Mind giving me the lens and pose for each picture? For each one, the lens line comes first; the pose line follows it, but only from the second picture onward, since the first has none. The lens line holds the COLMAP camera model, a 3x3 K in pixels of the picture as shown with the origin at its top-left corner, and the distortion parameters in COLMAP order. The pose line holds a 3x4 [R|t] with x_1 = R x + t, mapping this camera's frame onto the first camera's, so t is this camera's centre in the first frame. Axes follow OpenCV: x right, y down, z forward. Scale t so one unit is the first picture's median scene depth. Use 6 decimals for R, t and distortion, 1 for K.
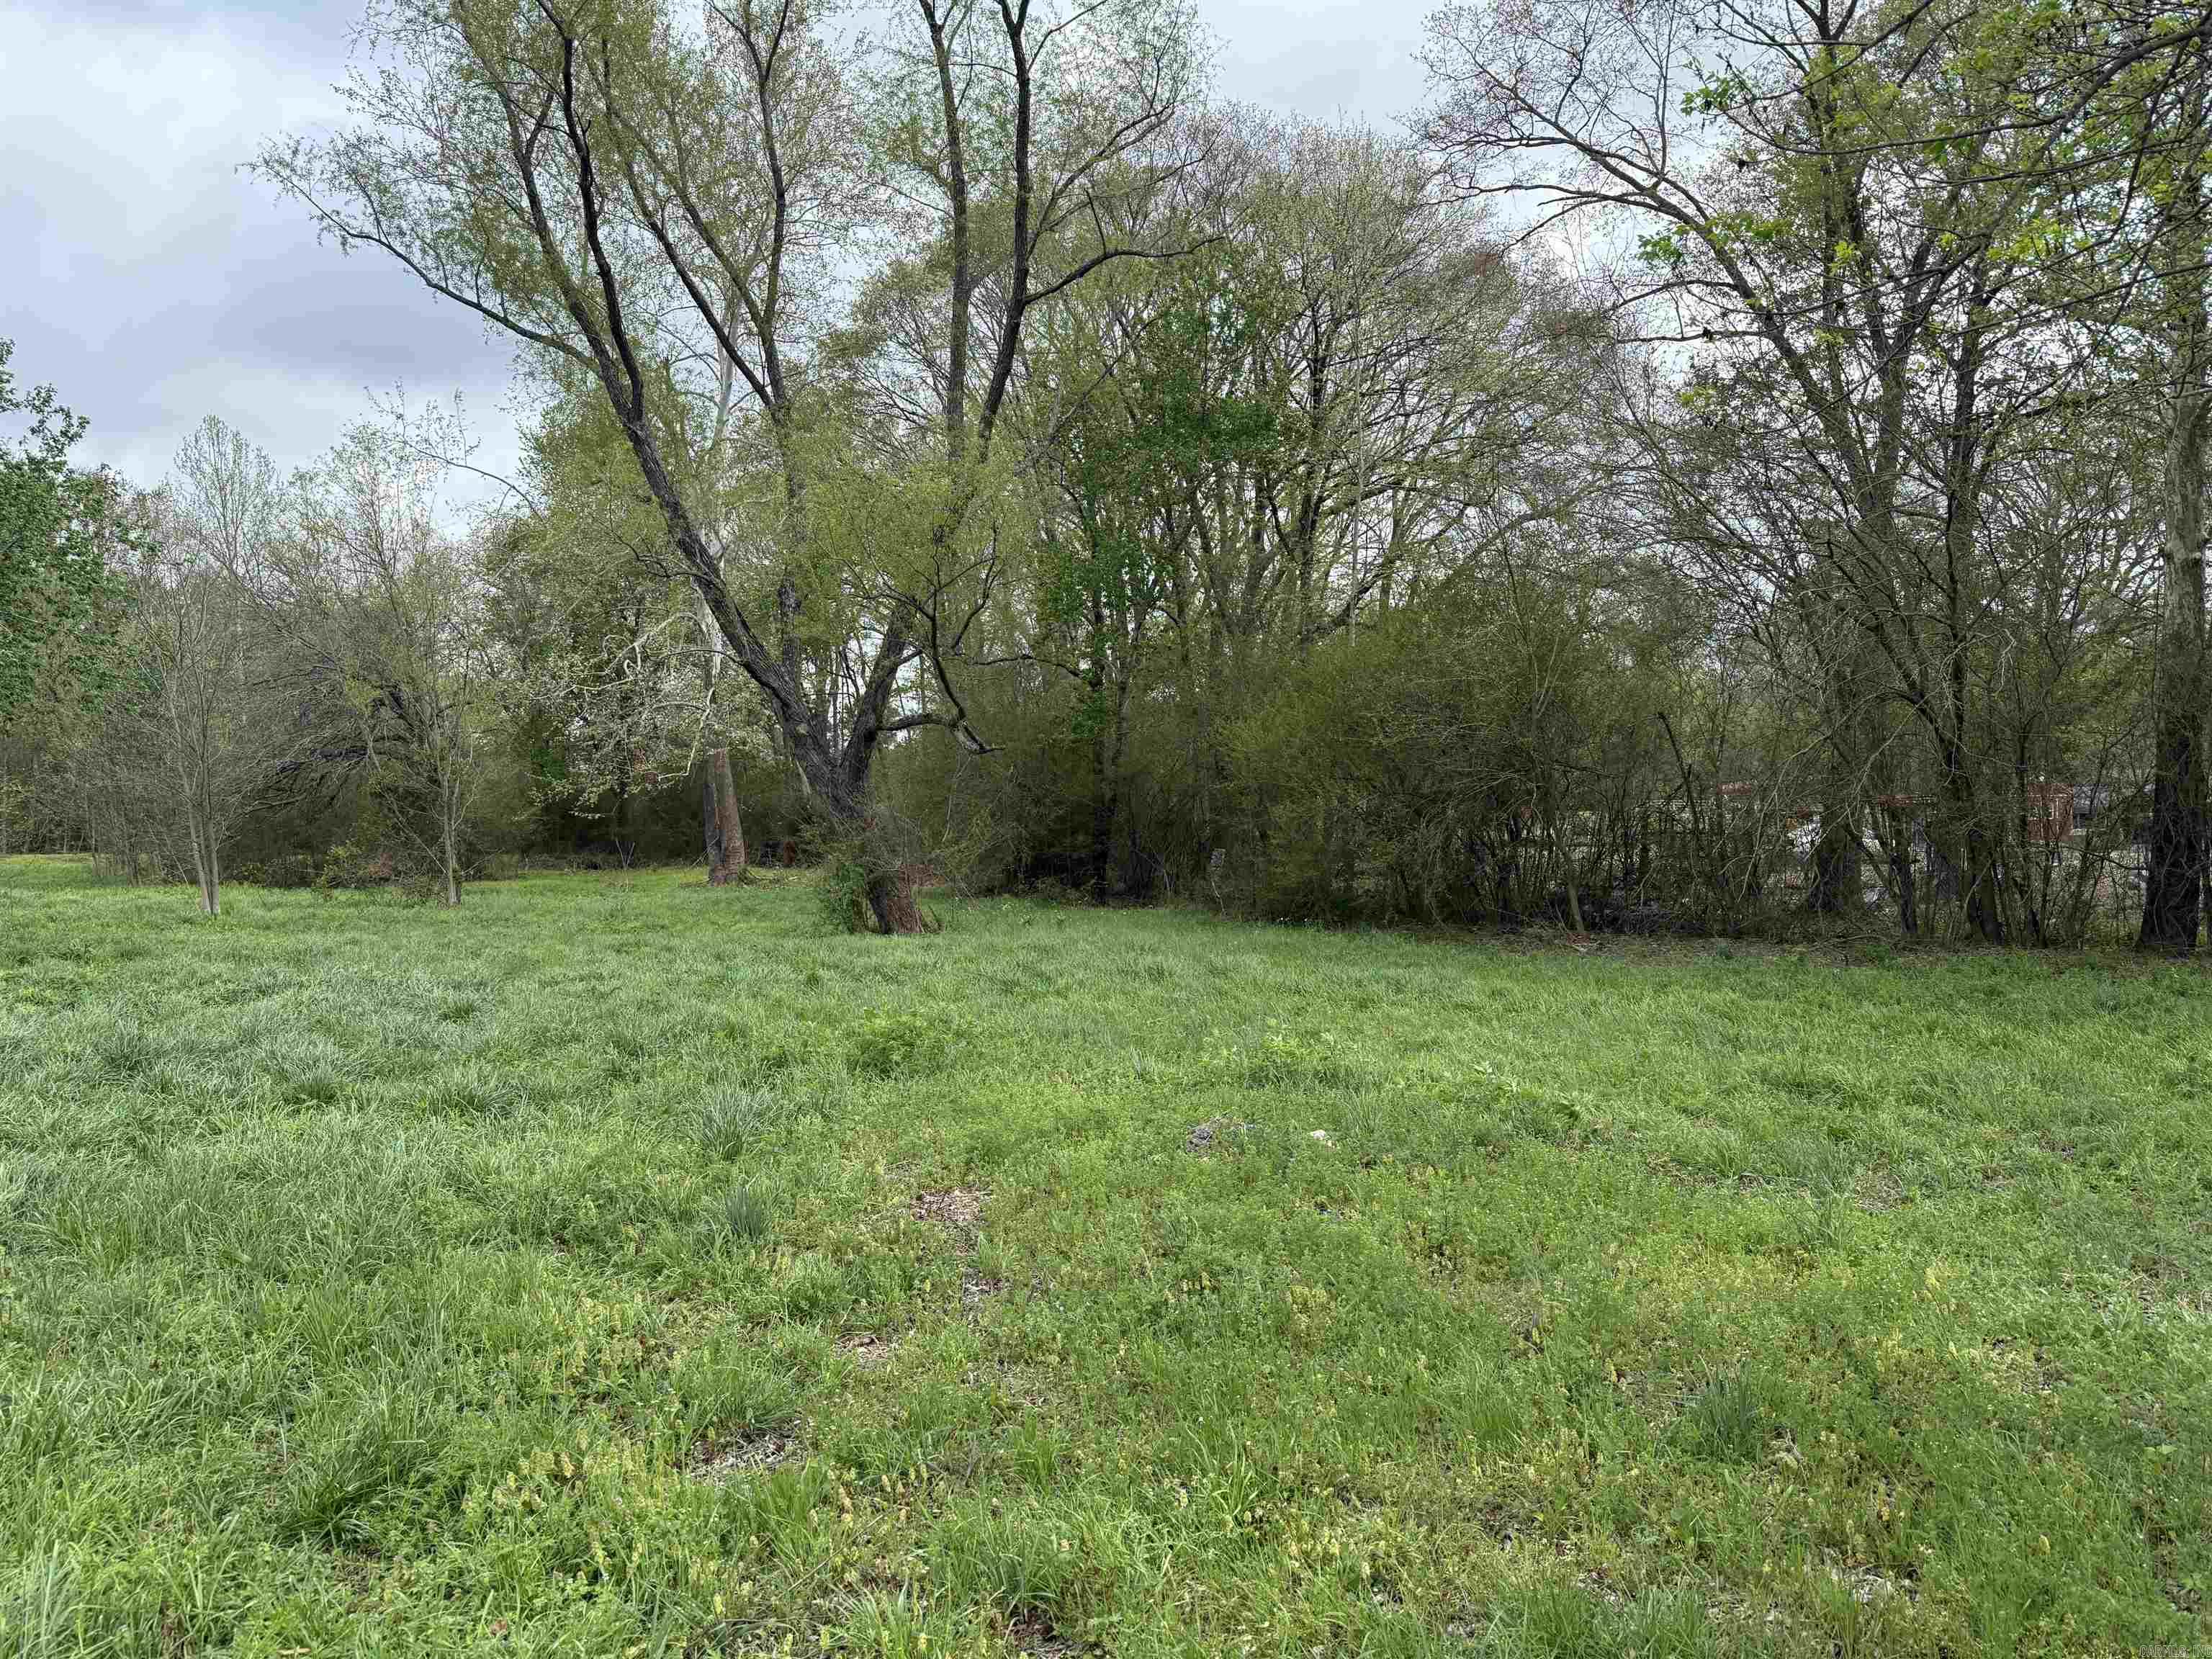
lens RADIAL K [[1526.3, 0, 1094.8], [0, 1526.3, 817.9], [0, 0, 1]] dist [0.133824, -0.198918]
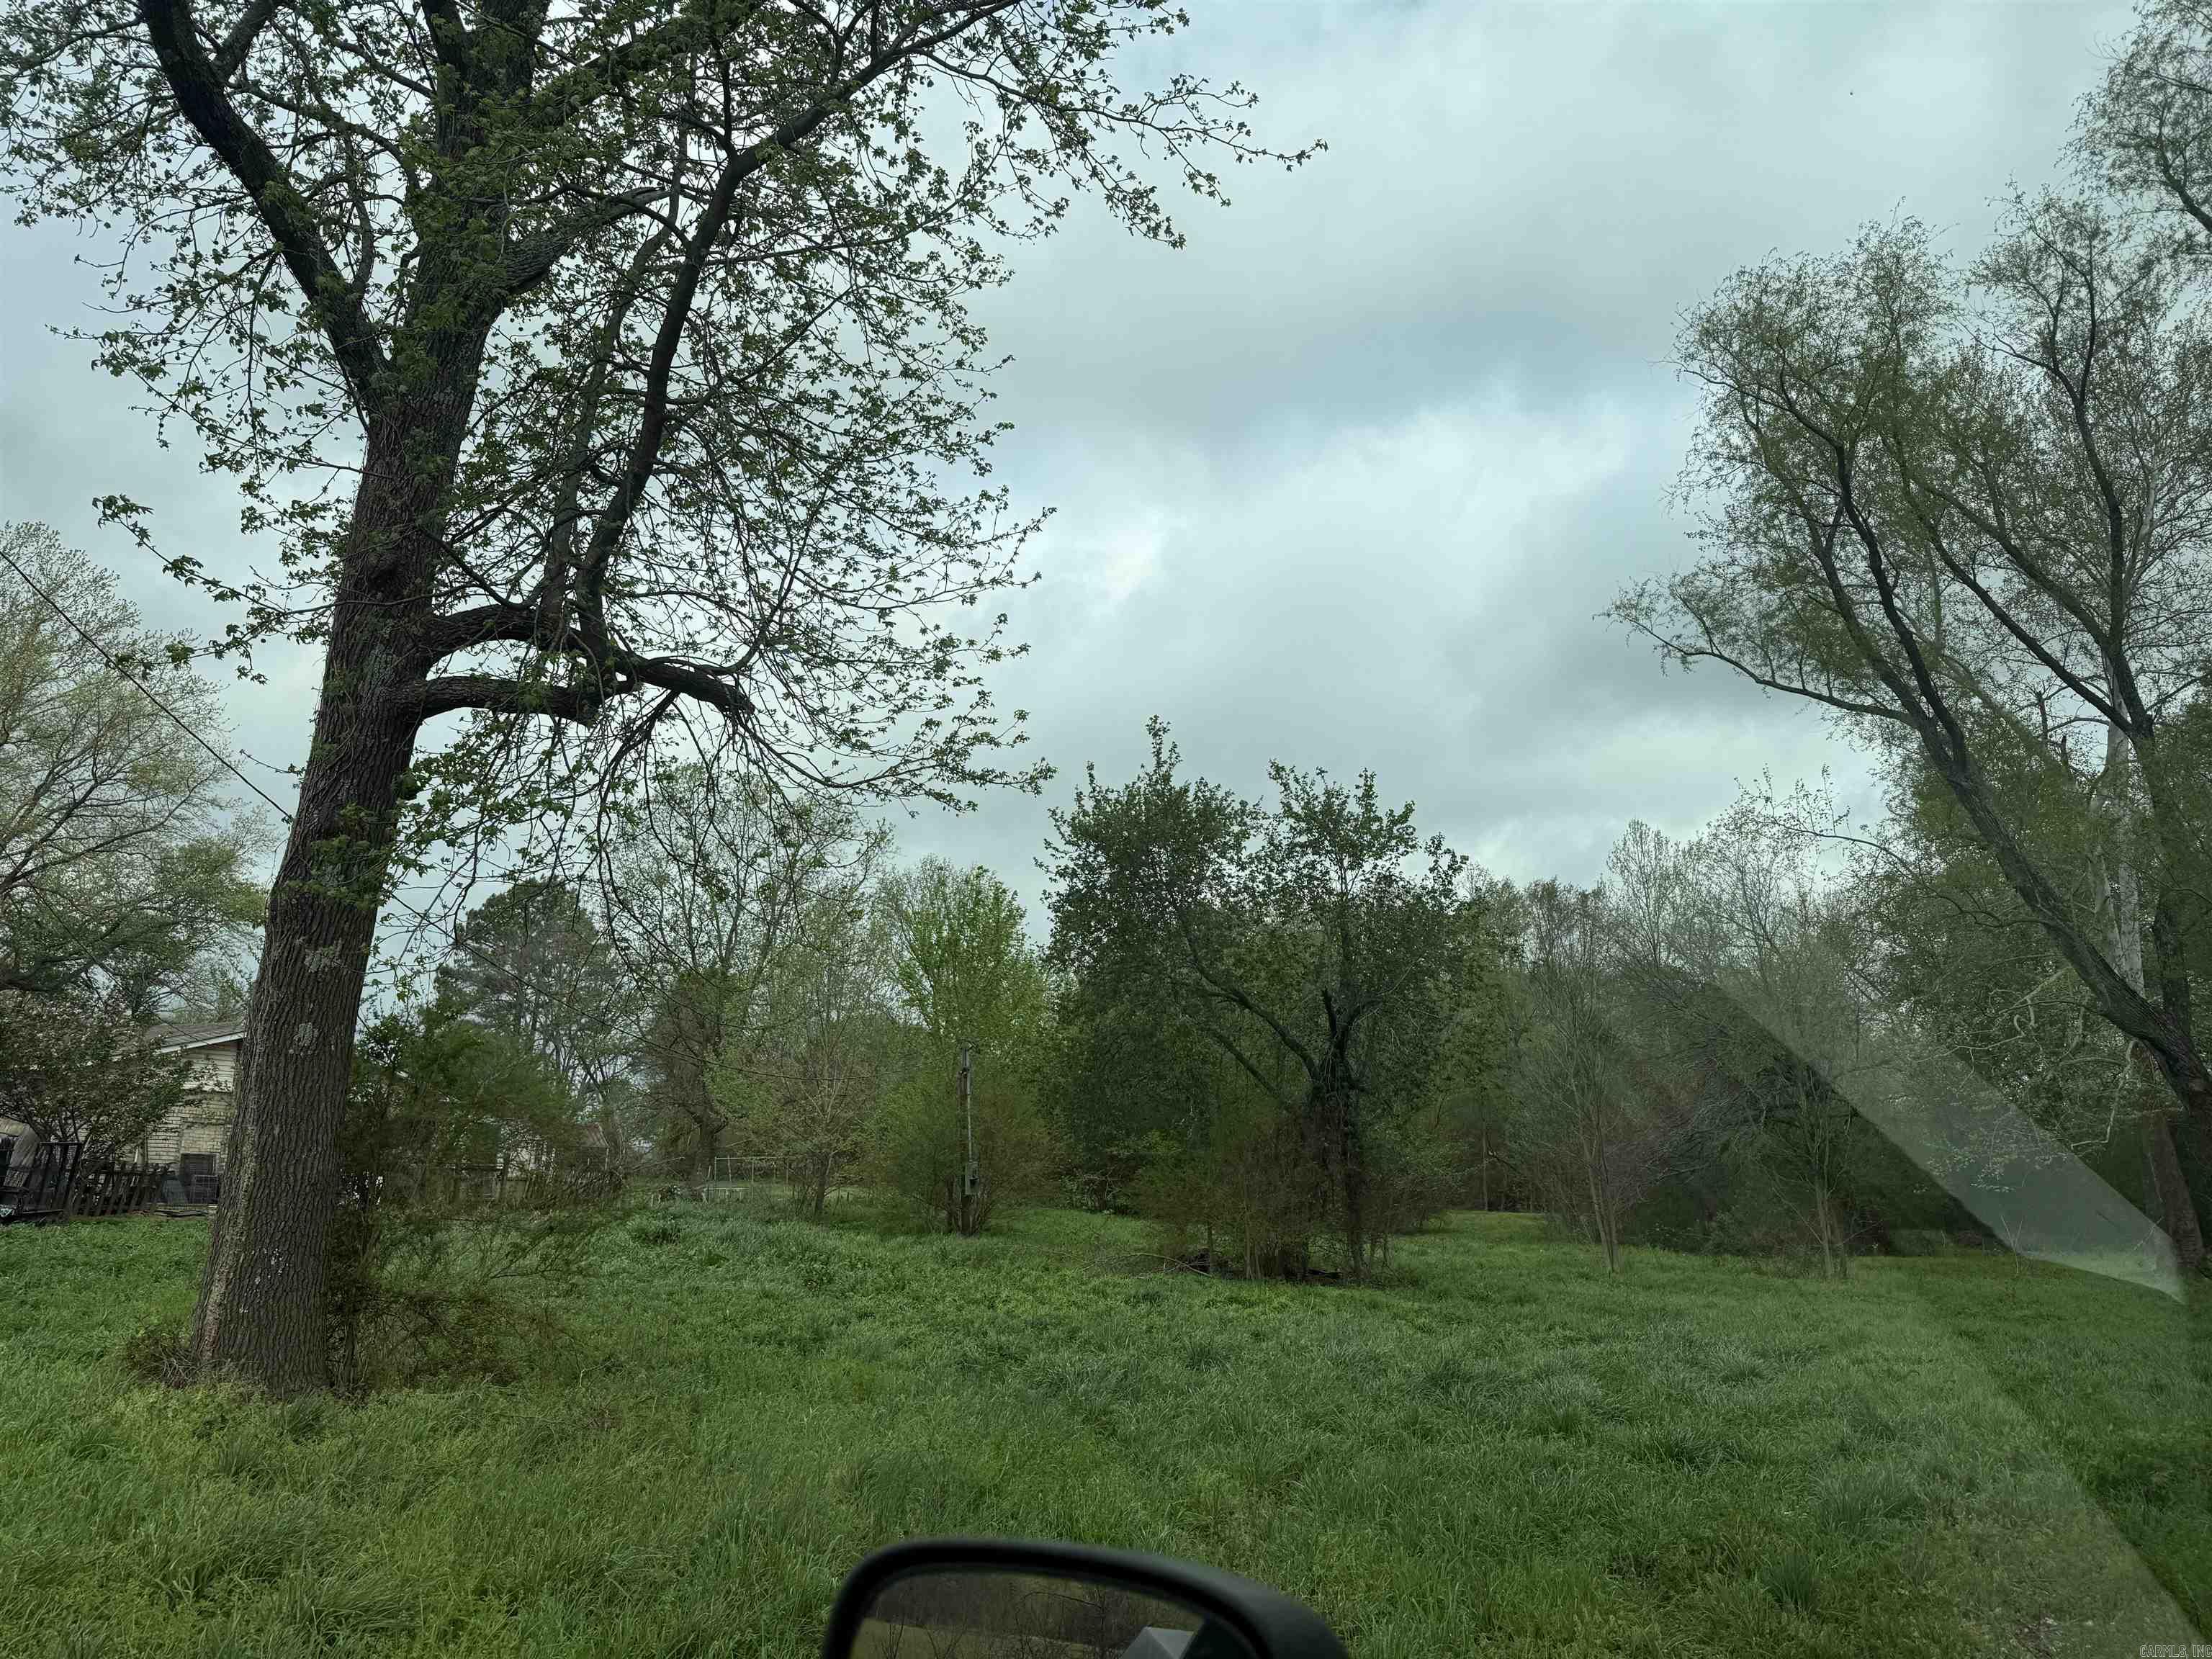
lens RADIAL K [[1540.5, 0, 1106.0], [0, 1540.5, 829.5], [0, 0, 1]] dist [0.093962, -0.117425]
pose [[0.645360, -0.153656, -0.748265, 0.141067], [-0.018077, 0.976214, -0.216056, 0.002951], [0.763665, 0.152960, 0.627231, -0.022290]]
